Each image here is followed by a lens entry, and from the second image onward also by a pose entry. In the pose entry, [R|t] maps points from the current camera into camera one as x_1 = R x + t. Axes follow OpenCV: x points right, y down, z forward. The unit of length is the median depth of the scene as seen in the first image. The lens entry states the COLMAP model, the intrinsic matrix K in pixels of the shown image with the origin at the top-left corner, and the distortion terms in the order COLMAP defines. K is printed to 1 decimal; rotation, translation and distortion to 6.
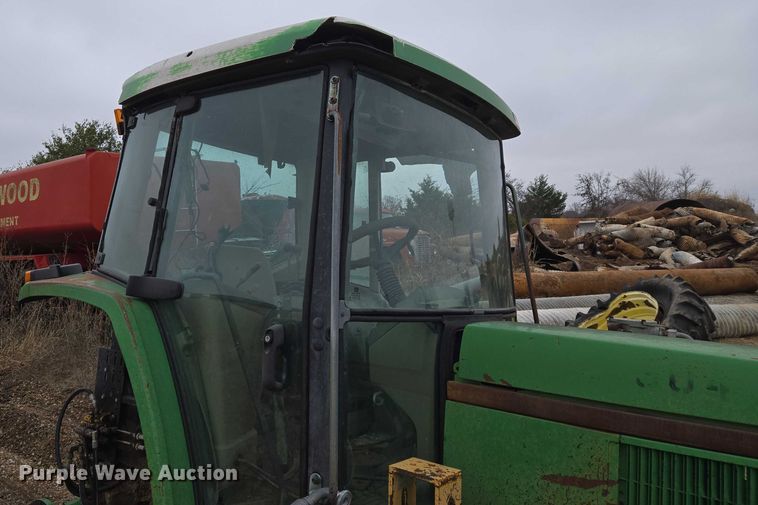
lens RADIAL K [[583.1, 0, 315.2], [0, 583.1, 180.7], [0, 0, 1]] dist [0.064413, -0.025397]
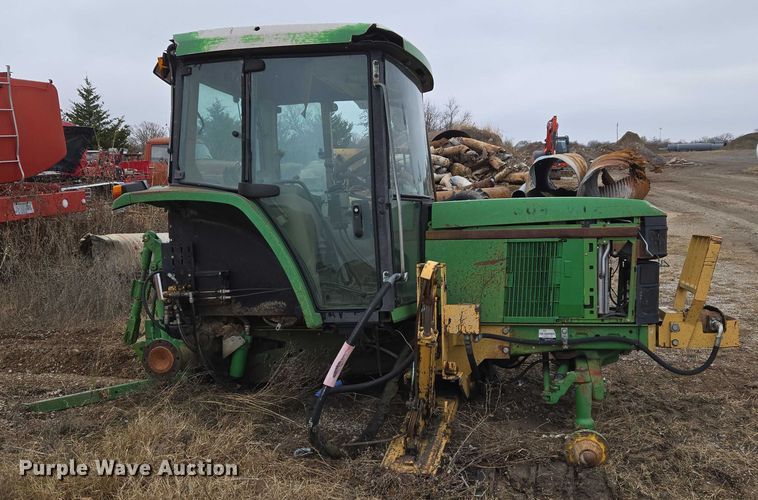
lens RADIAL K [[653.5, 0, 416.3], [0, 653.5, 256.2], [0, 0, 1]] dist [0.075863, -0.030944]
pose [[0.872428, -0.084574, 0.481369, -0.699722], [-0.024928, 0.975932, 0.216645, -0.032922], [-0.488106, -0.201007, 0.849323, -0.676498]]
